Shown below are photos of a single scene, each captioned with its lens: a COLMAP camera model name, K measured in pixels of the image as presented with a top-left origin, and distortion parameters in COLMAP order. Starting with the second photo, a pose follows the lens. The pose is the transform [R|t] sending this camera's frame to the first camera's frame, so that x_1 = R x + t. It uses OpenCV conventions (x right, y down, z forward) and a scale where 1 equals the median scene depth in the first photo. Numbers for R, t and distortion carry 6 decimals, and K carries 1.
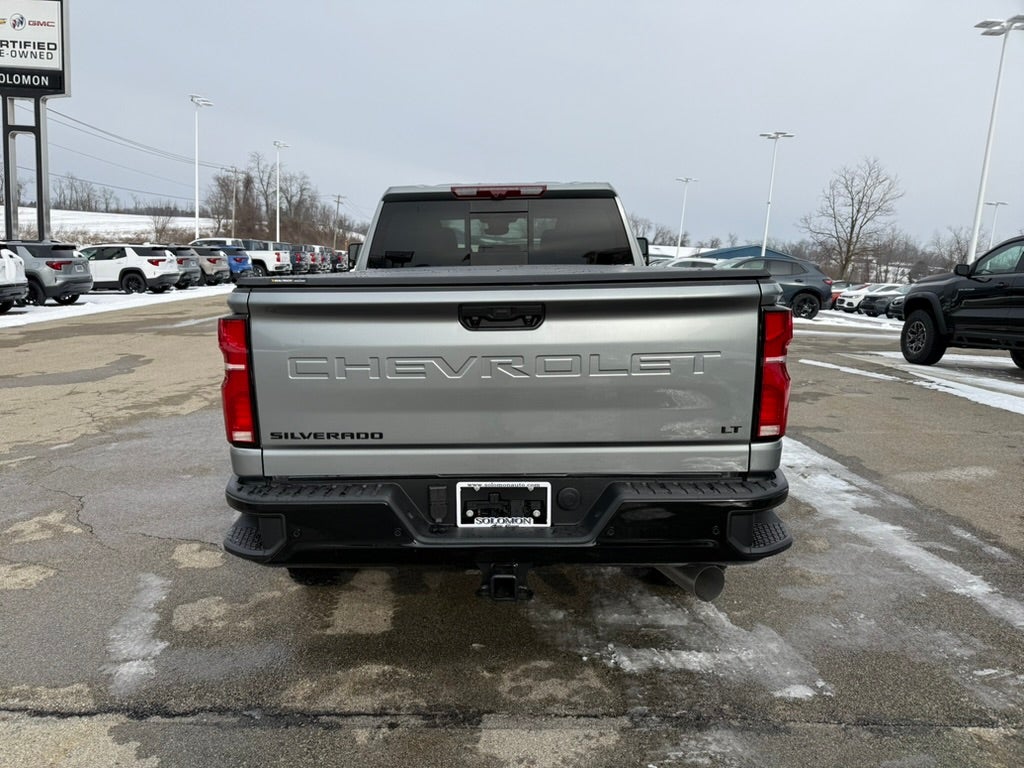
lens RADIAL K [[730.3, 0, 504.4], [0, 730.3, 413.0], [0, 0, 1]] dist [0.014690, -0.021083]
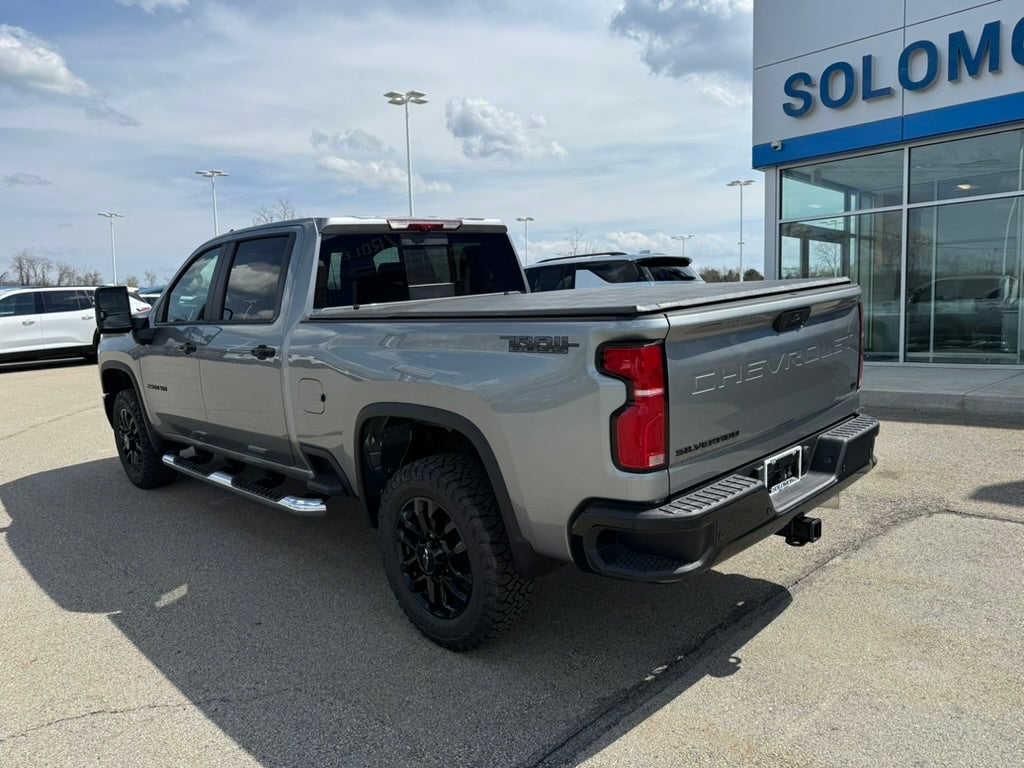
lens RADIAL K [[730.3, 0, 515.4], [0, 730.3, 407.2], [0, 0, 1]] dist [0.014690, -0.021083]
pose [[0.702368, -0.158424, 0.693960, -0.163152], [0.196828, 0.980131, 0.024541, -0.014002], [-0.684060, 0.119354, 0.719595, 0.055173]]
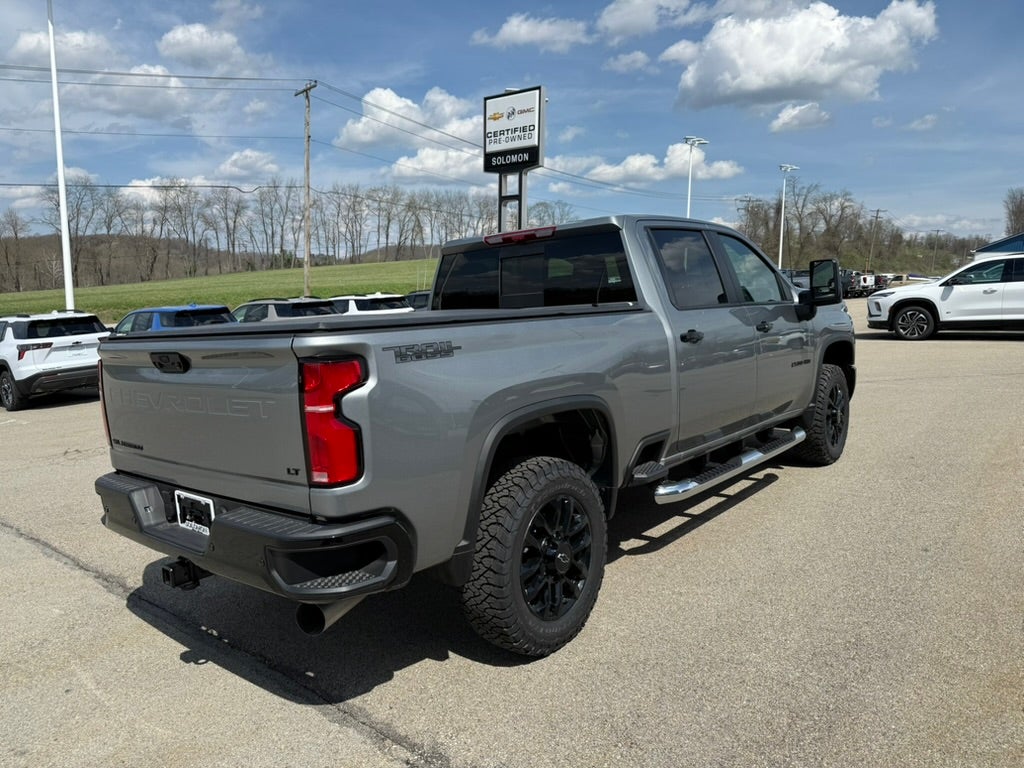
lens RADIAL K [[730.3, 0, 494.8], [0, 730.3, 396.1], [0, 0, 1]] dist [0.014690, -0.021083]
pose [[0.757035, 0.050059, -0.651454, 0.165944], [-0.087194, 0.995883, -0.024799, -0.011775], [0.647530, 0.075576, 0.758283, 0.051081]]
